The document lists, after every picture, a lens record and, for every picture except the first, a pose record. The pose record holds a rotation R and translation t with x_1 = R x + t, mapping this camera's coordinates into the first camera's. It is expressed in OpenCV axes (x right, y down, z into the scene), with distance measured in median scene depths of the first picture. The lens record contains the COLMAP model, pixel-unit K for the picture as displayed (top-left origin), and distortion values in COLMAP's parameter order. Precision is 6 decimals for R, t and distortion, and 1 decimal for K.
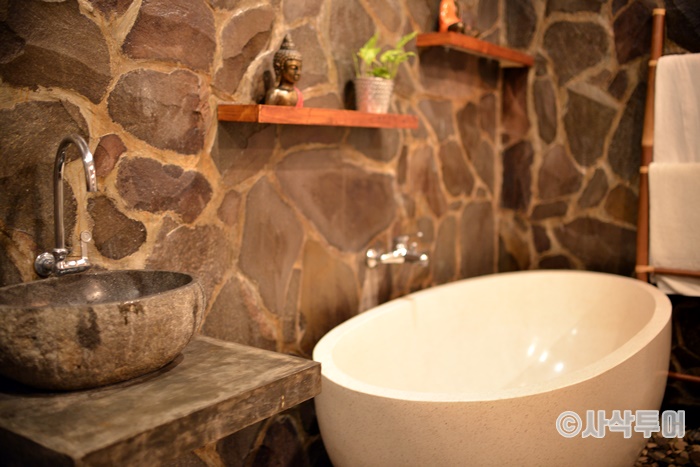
lens RADIAL K [[693.2, 0, 350.5], [0, 693.2, 230.9], [0, 0, 1]] dist [-0.019183, 0.000000]
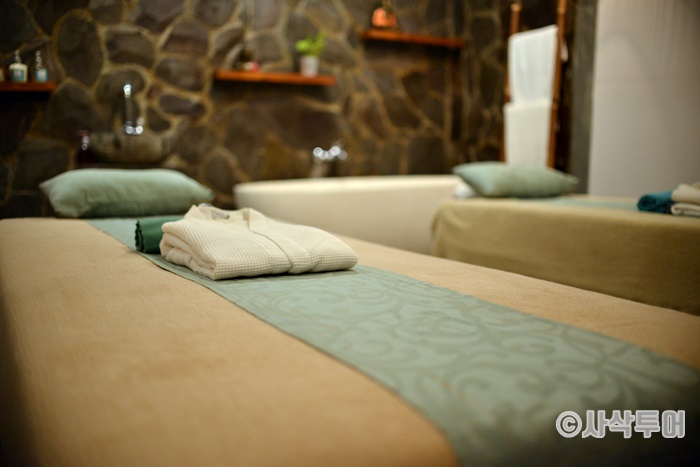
lens RADIAL K [[693.2, 0, 349.9], [0, 693.2, 234.7], [0, 0, 1]] dist [-0.019183, 0.000000]
pose [[0.914590, 0.054888, -0.400641, 0.935327], [-0.051422, 0.998488, 0.019408, 0.227388], [0.401101, 0.002851, 0.916029, -0.710734]]
